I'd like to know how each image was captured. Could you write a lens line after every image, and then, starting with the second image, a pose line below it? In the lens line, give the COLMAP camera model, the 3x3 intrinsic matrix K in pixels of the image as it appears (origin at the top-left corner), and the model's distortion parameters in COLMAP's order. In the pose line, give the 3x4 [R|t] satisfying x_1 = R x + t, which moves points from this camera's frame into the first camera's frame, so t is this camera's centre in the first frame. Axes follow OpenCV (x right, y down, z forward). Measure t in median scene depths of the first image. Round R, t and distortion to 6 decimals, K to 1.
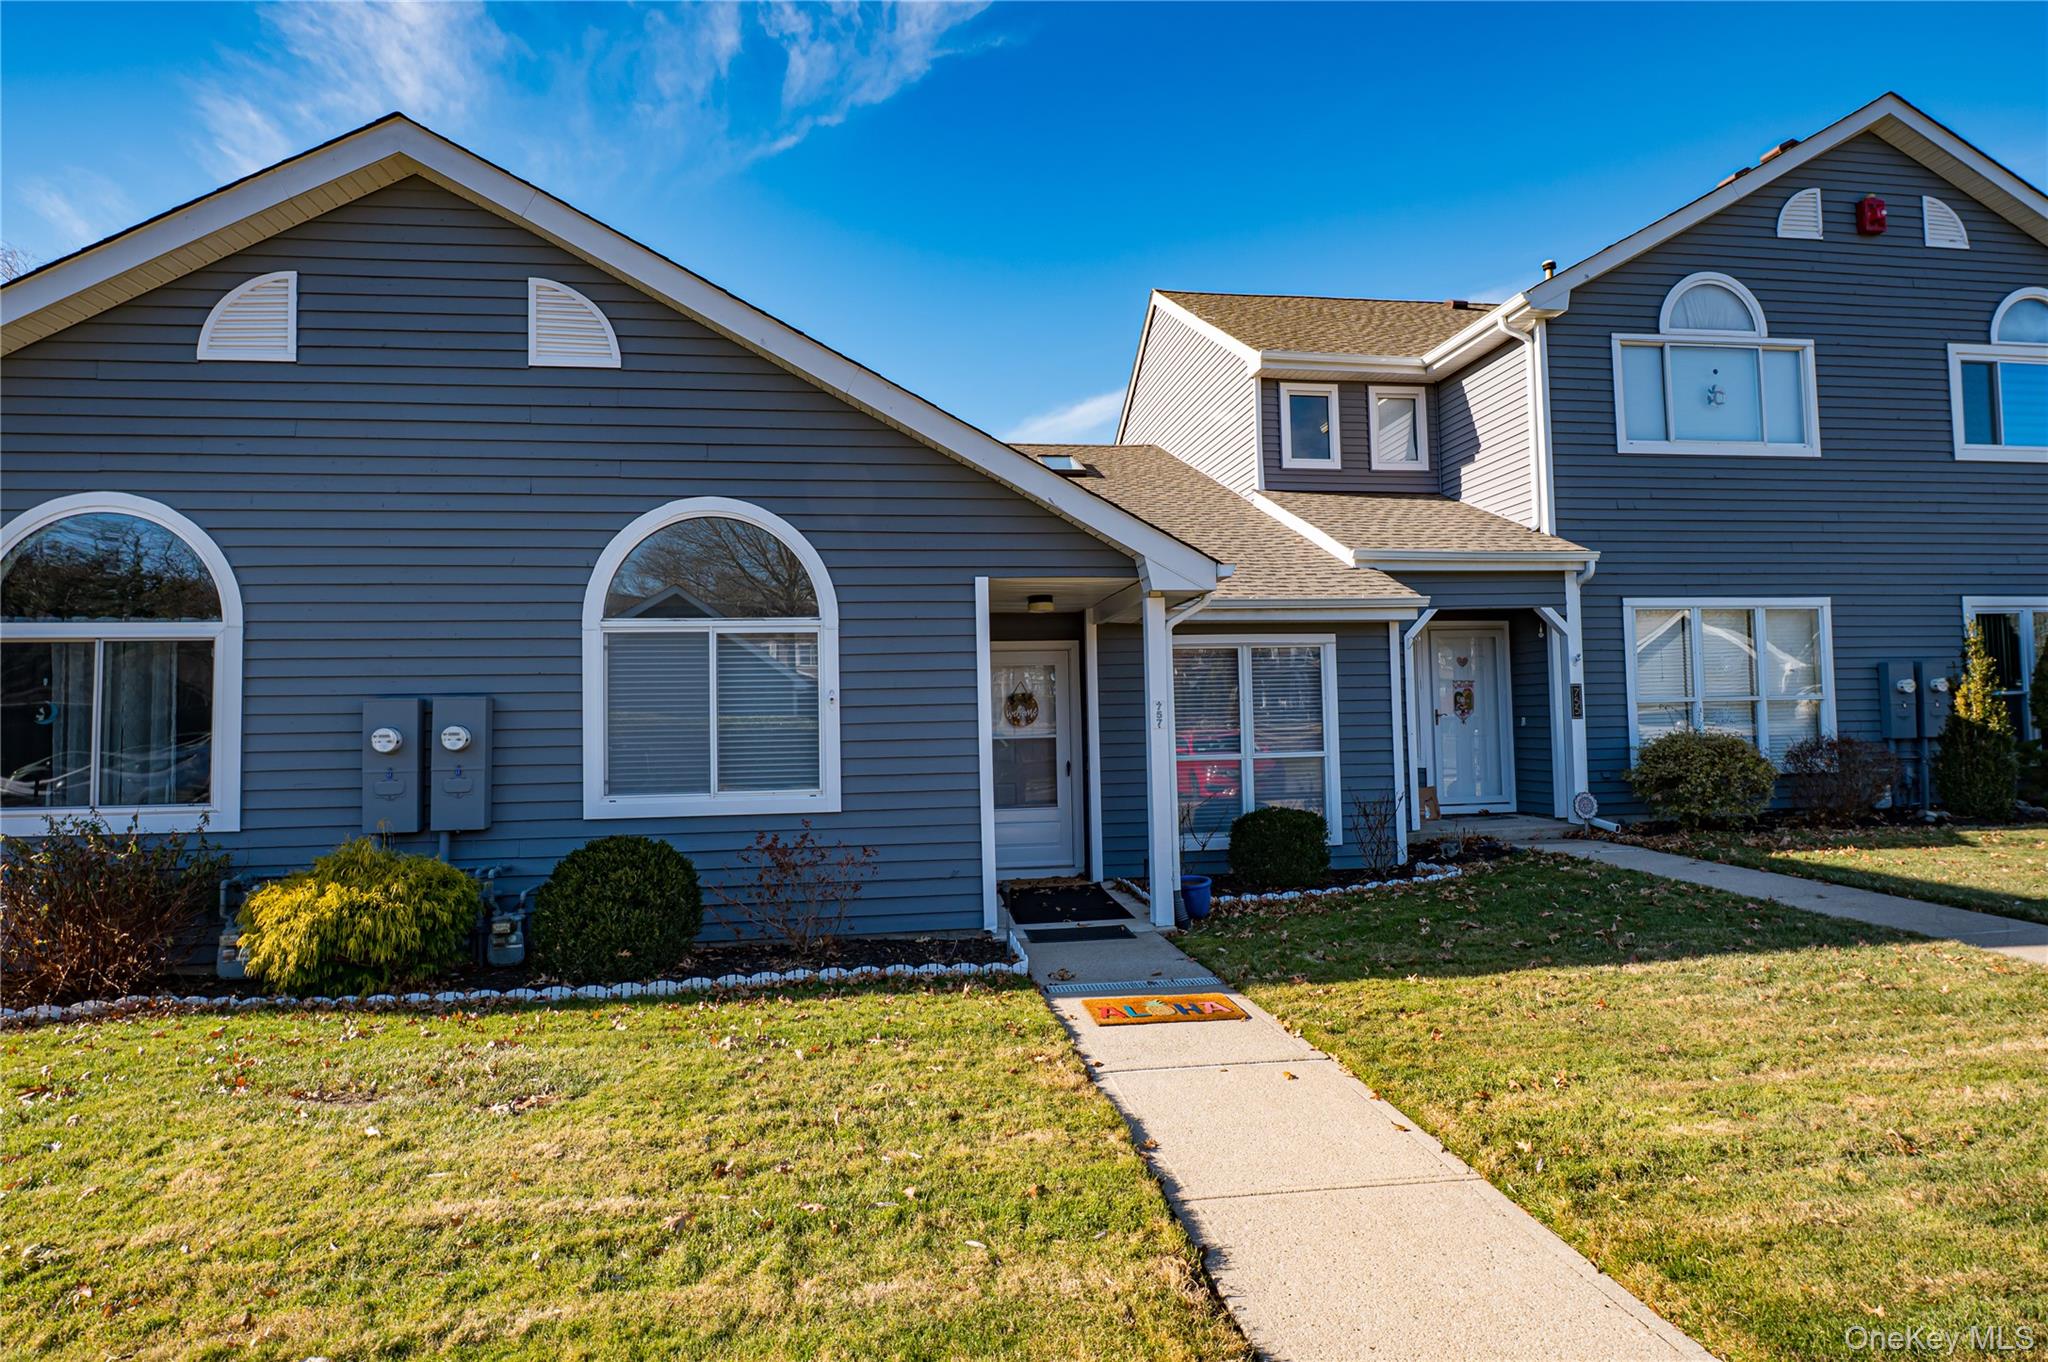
lens RADIAL K [[986.1, 0, 1024.0], [0, 986.1, 681.0], [0, 0, 1]] dist [-0.009011, -0.000713]
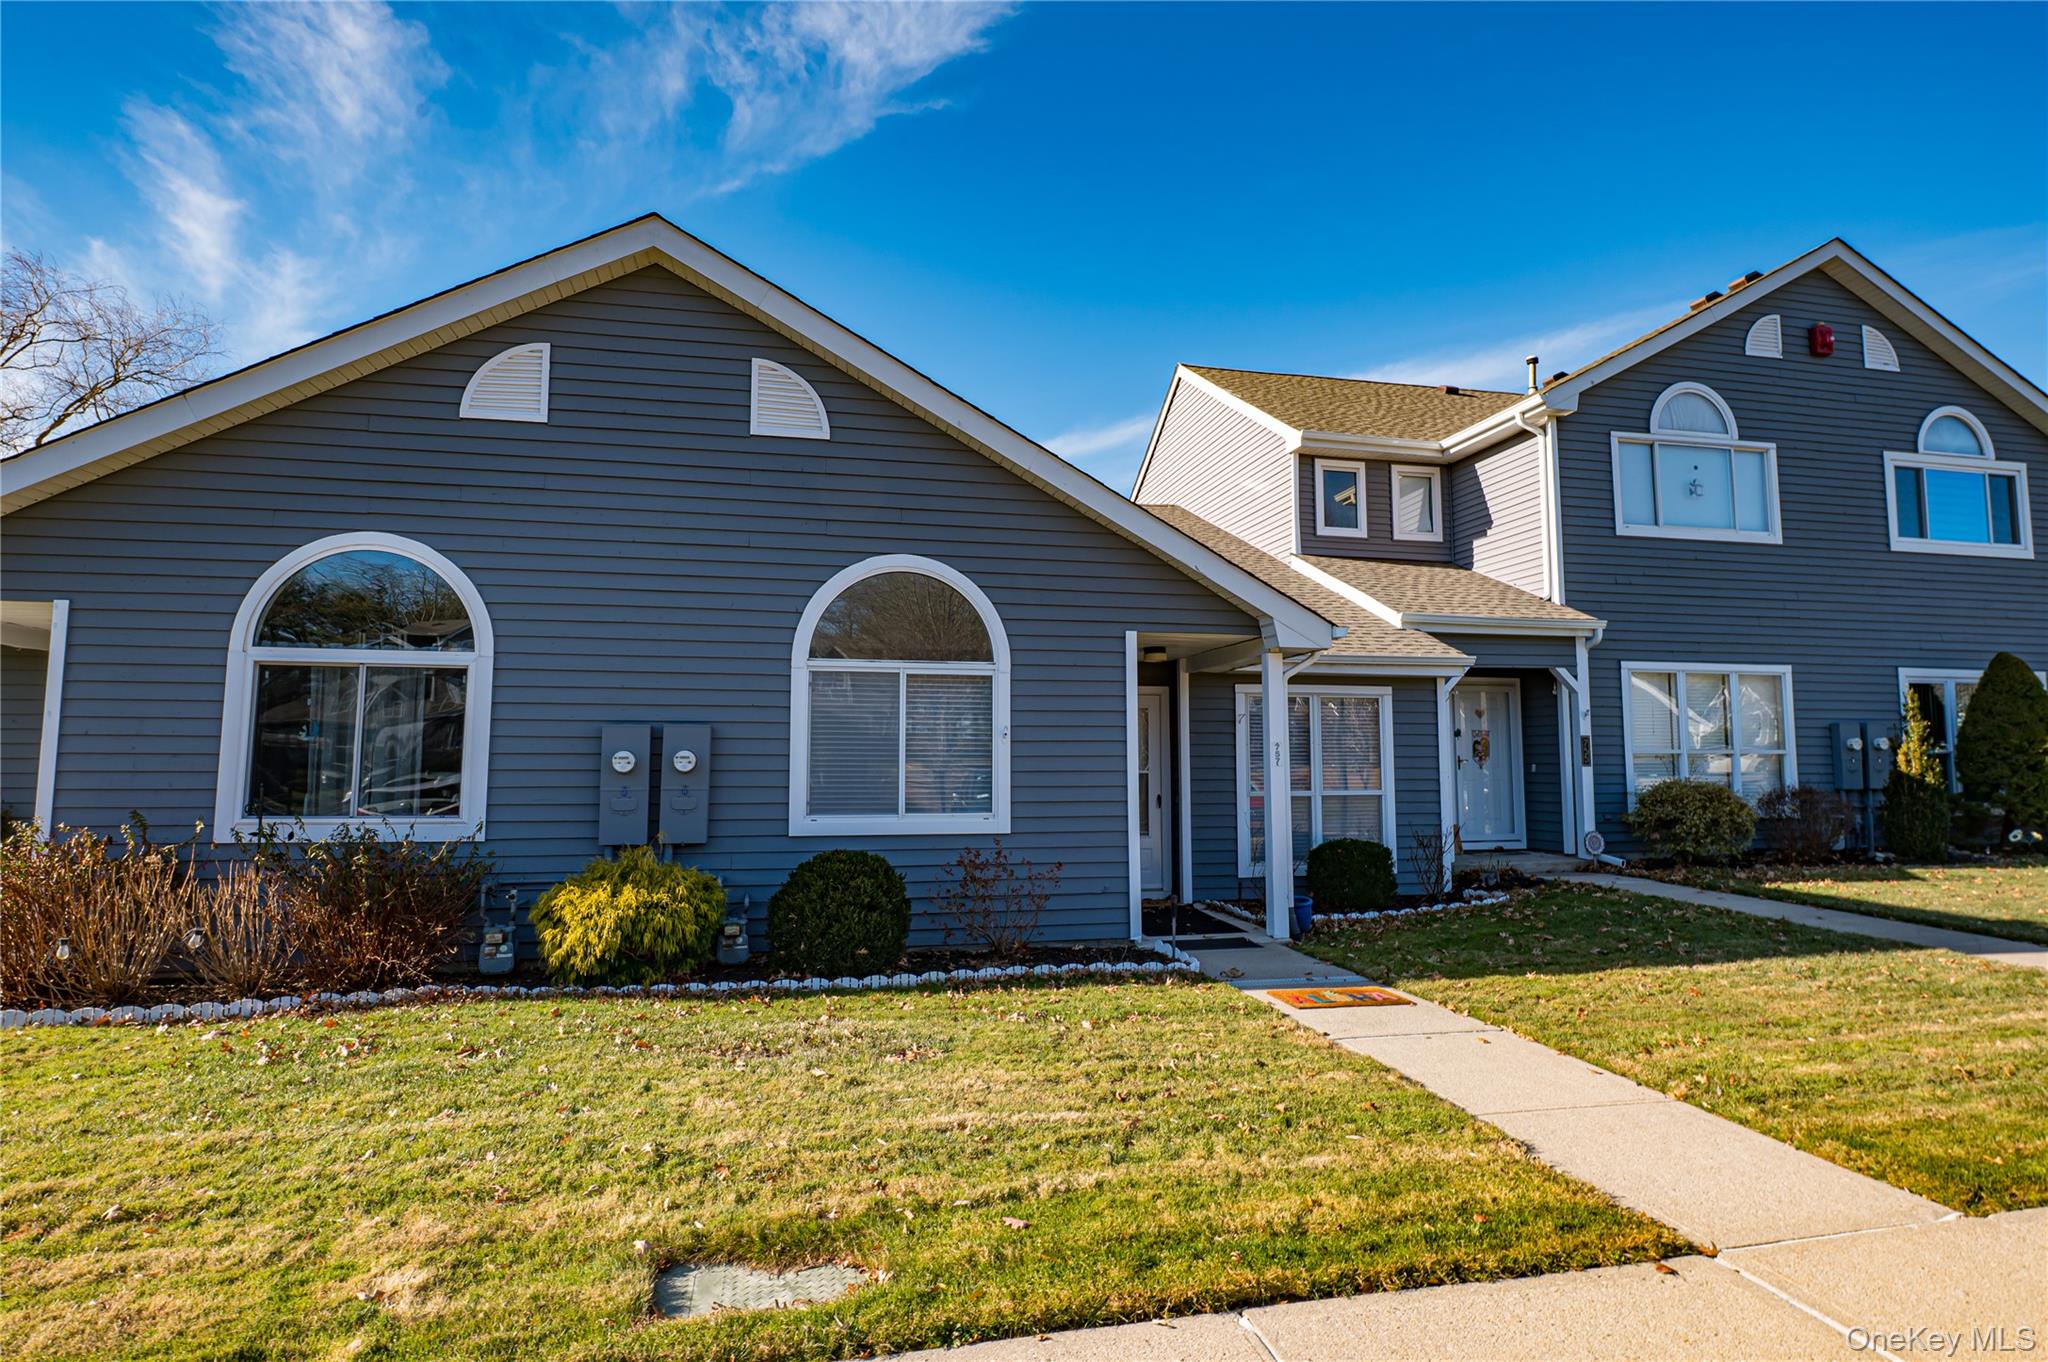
lens RADIAL K [[986.1, 0, 1024.0], [0, 986.1, 681.0], [0, 0, 1]] dist [-0.009011, -0.000713]
pose [[0.997407, 0.026752, 0.066816, -0.168328], [-0.024015, 0.998853, -0.041435, 0.002540], [-0.067847, 0.039723, 0.996905, -0.096066]]
